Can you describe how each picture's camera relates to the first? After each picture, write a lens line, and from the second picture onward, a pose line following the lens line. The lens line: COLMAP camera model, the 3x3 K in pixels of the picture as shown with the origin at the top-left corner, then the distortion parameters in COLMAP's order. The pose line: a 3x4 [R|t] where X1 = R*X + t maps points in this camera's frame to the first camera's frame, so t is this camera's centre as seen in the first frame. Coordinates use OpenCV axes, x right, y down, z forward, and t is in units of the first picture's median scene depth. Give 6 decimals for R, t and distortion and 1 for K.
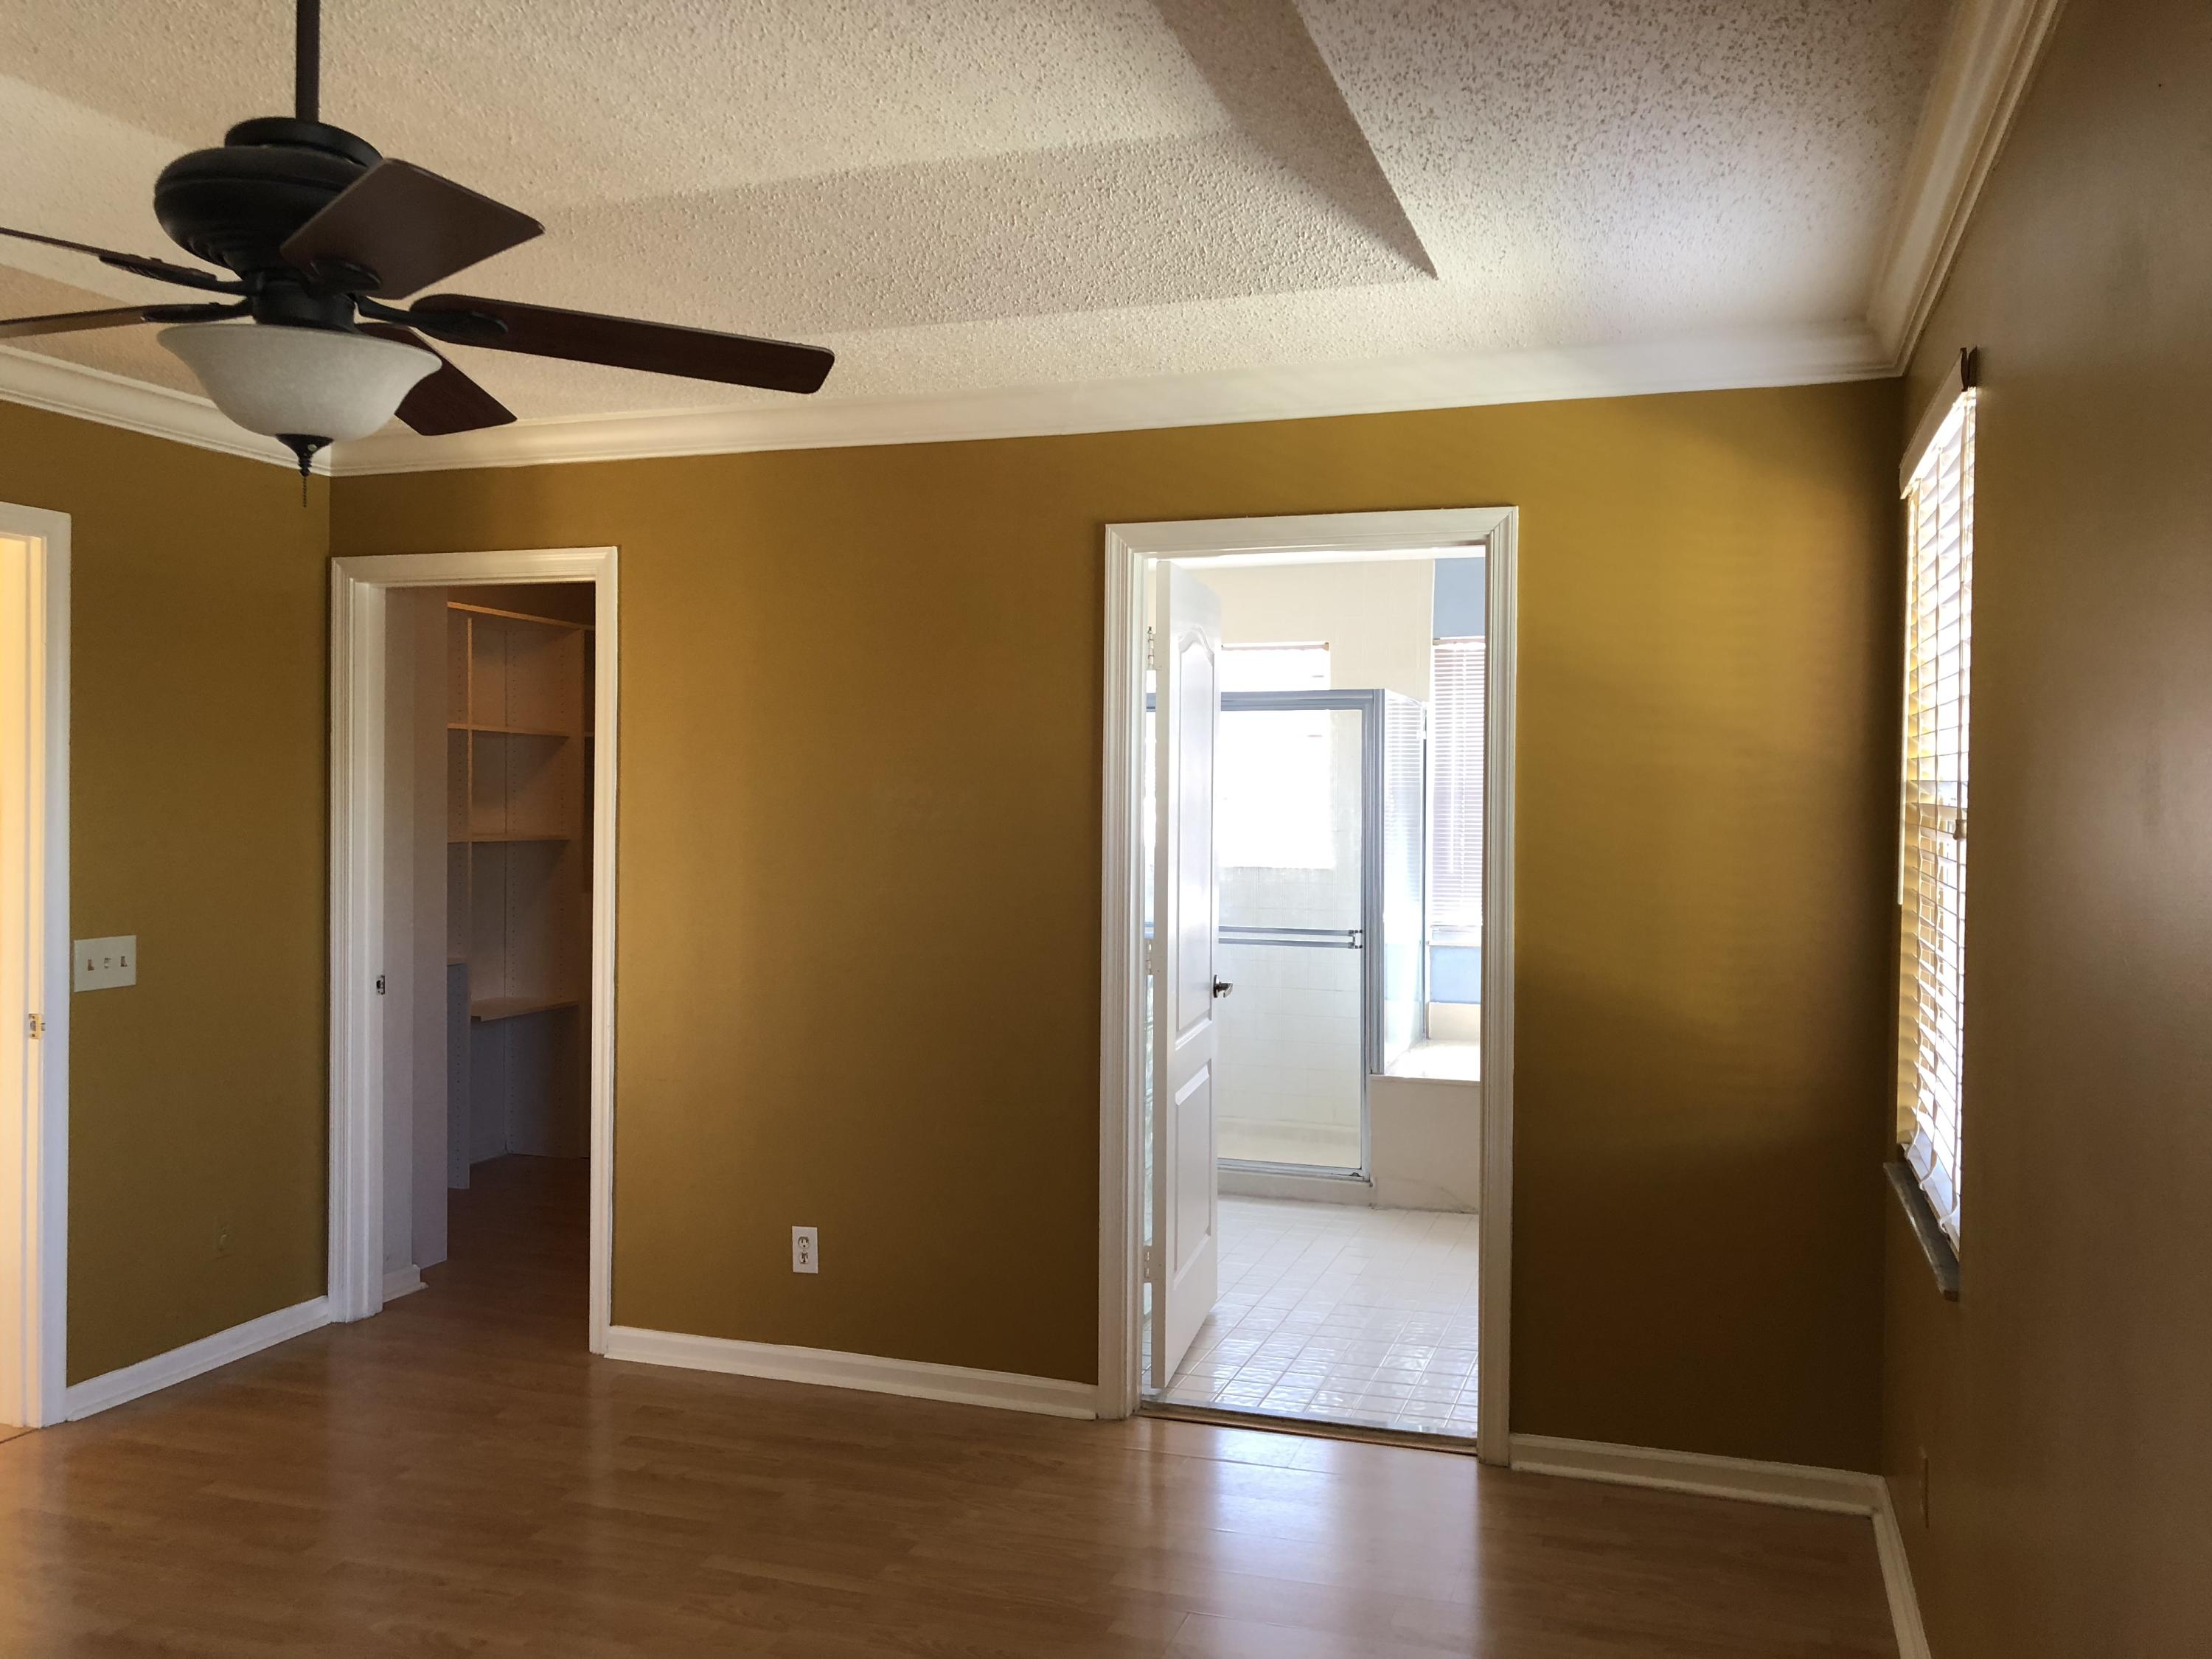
lens RADIAL K [[1816.4, 0, 1094.8], [0, 1816.4, 819.4], [0, 0, 1]] dist [0.019706, -0.000932]
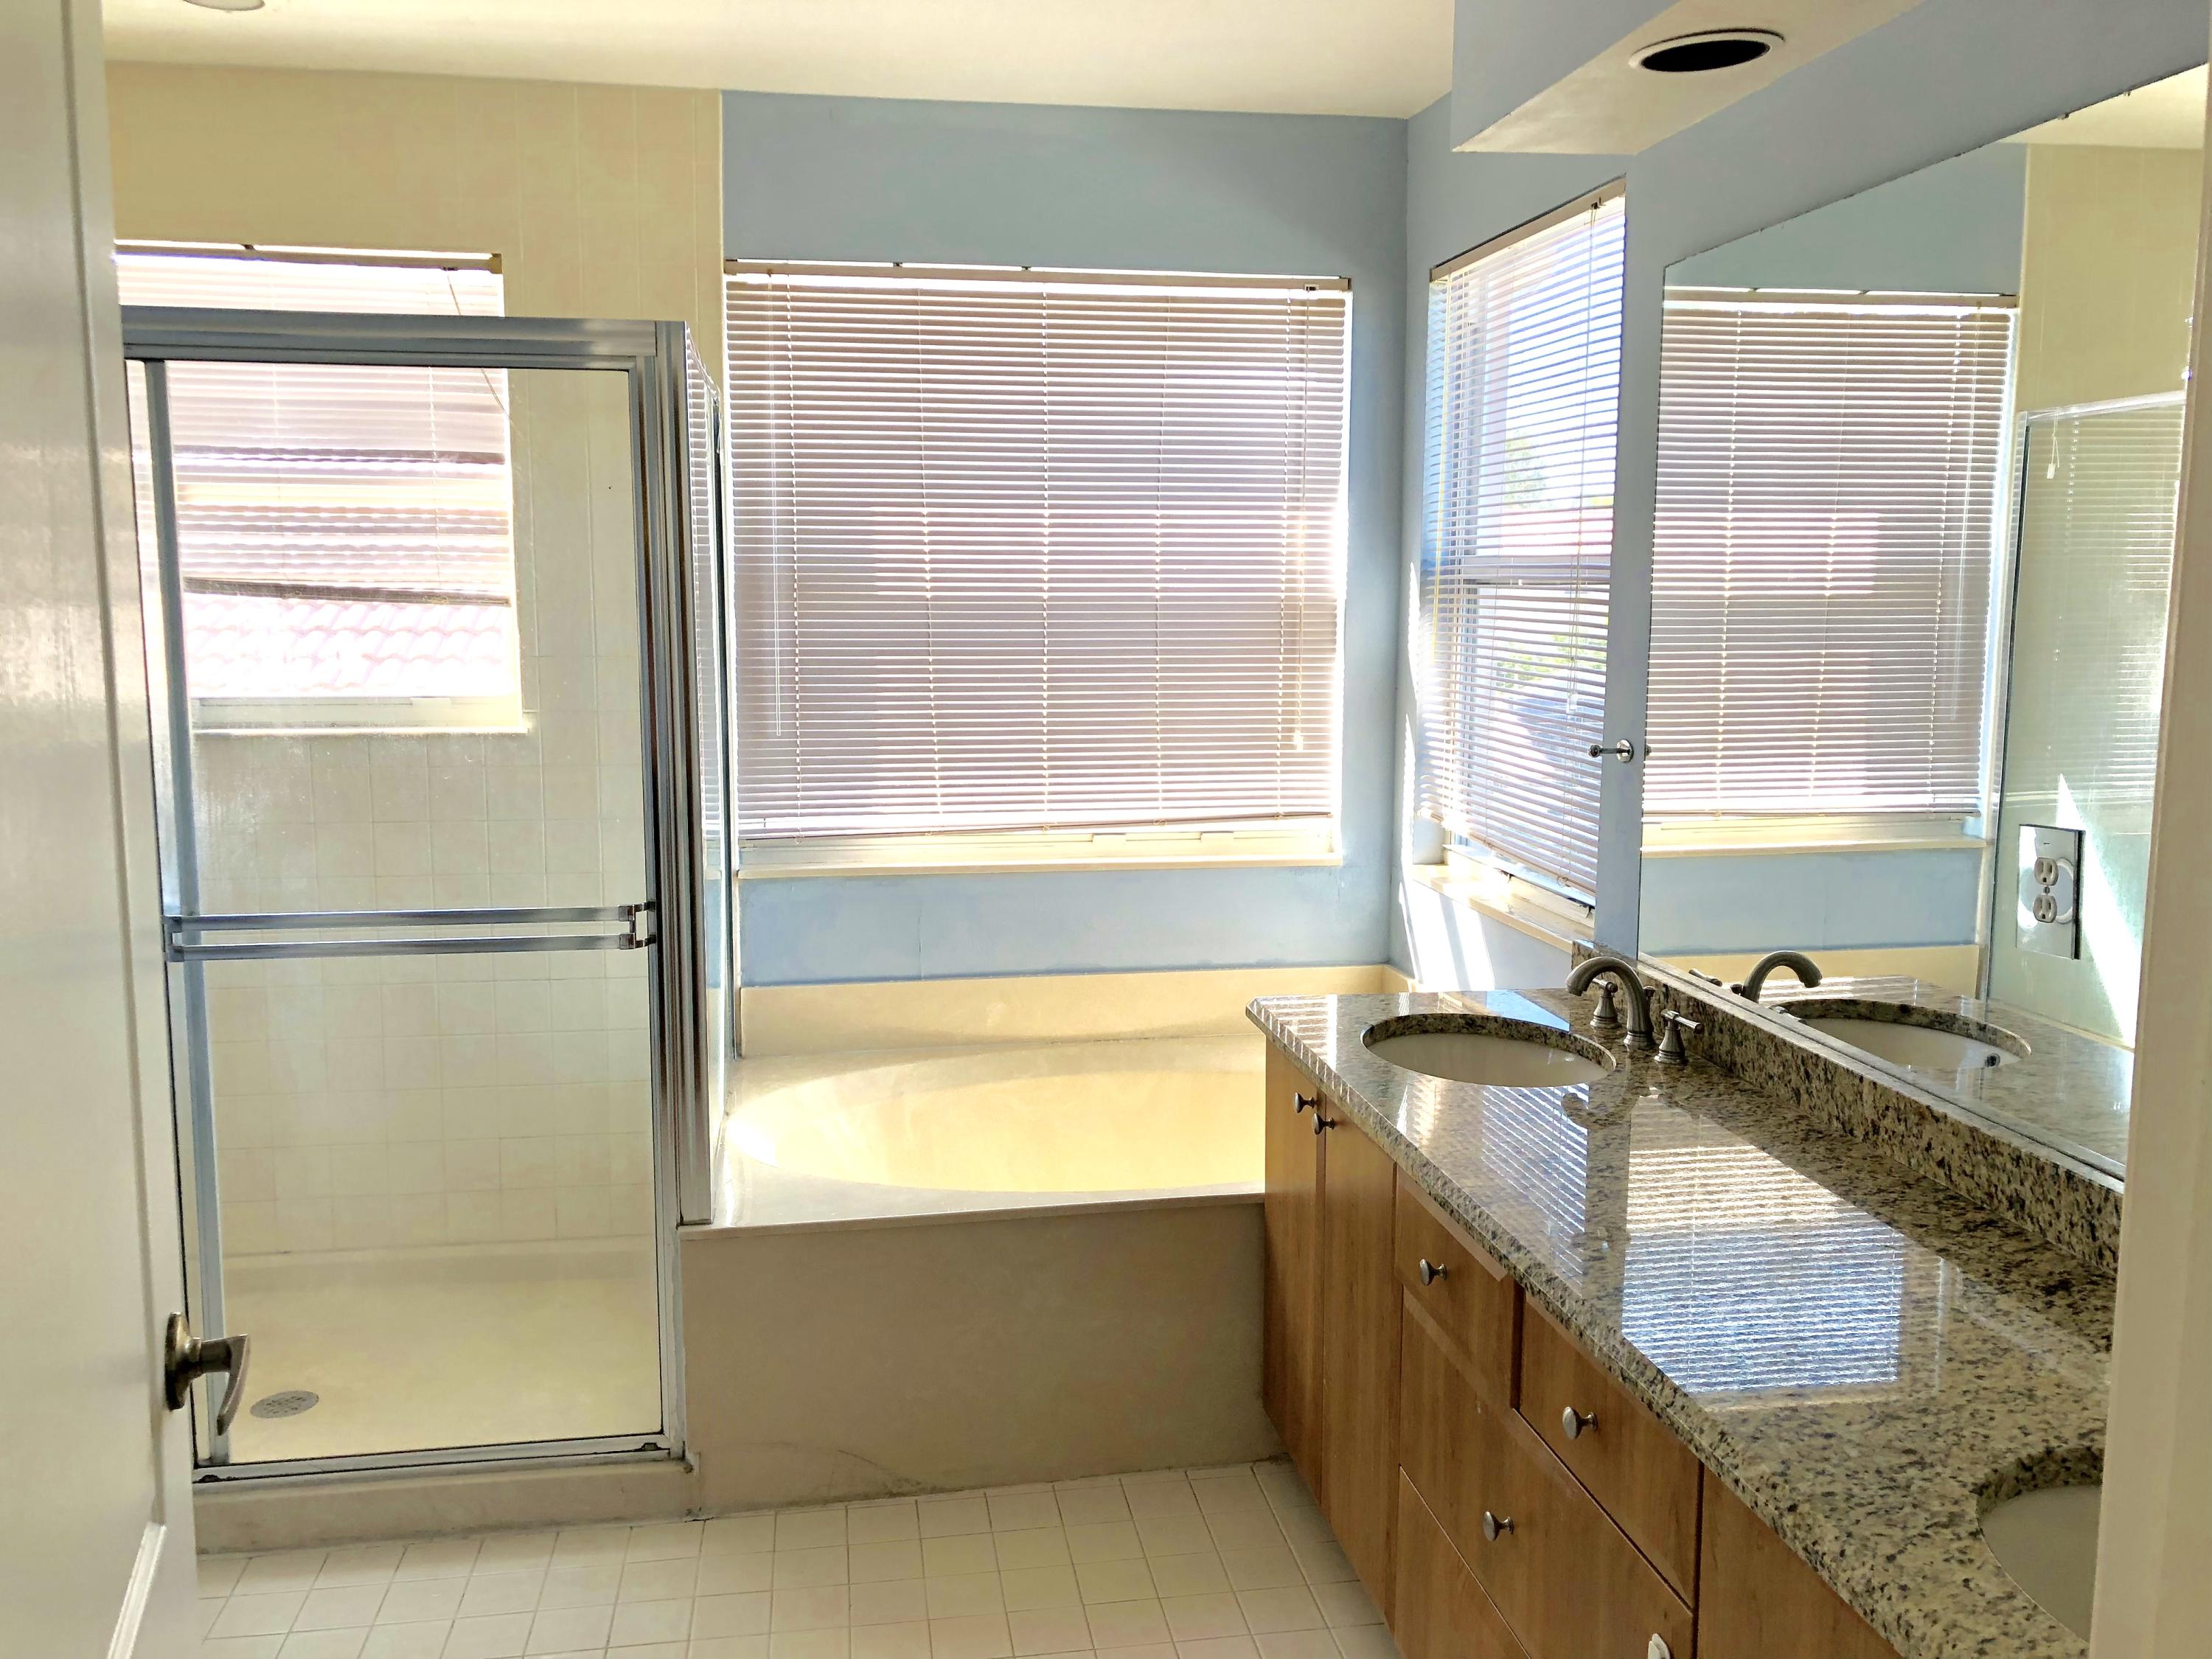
lens RADIAL K [[1816.4, 0, 1094.8], [0, 1816.4, 819.4], [0, 0, 1]] dist [0.019706, -0.000932]
pose [[0.893930, -0.066142, 0.443299, 0.055245], [0.025083, 0.994884, 0.097861, 0.005319], [-0.447504, -0.076361, 0.891016, 0.578645]]
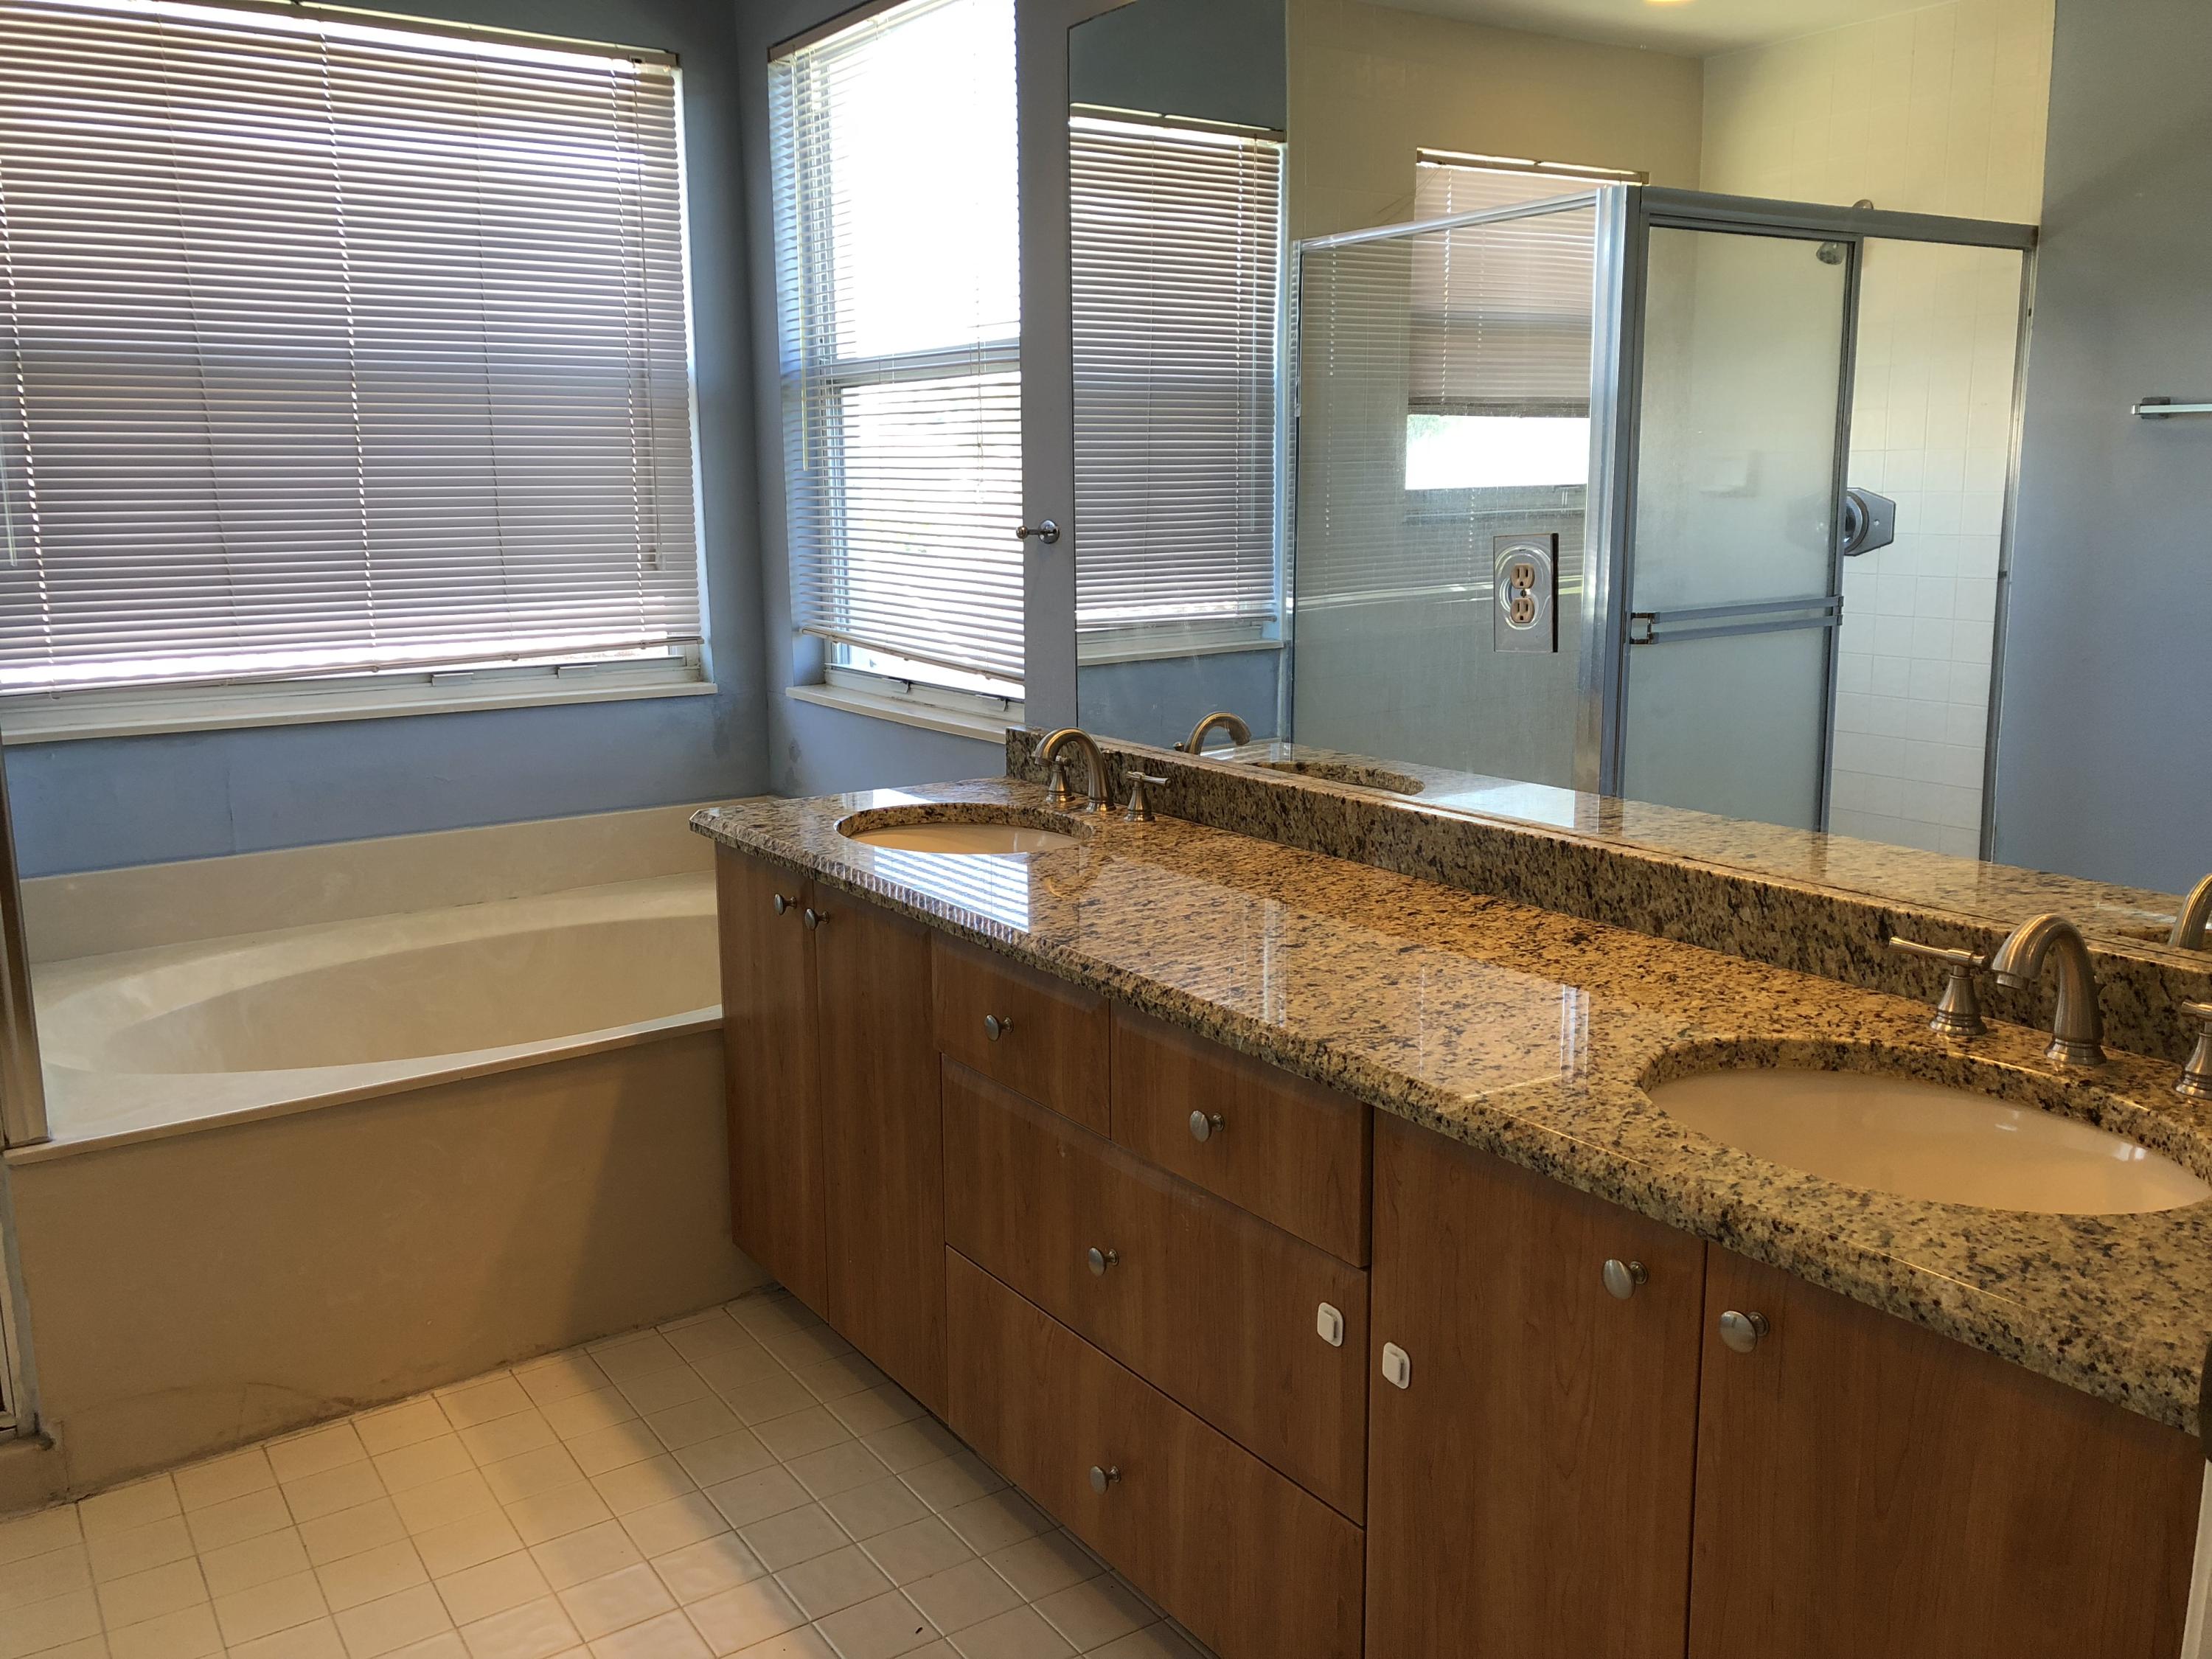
lens RADIAL K [[1816.4, 0, 1094.8], [0, 1816.4, 819.4], [0, 0, 1]] dist [0.019706, -0.000932]
pose [[0.621544, -0.159116, 0.767049, 0.024409], [0.046350, 0.984909, 0.166750, 0.031187], [-0.782007, -0.068090, 0.619540, 0.628392]]
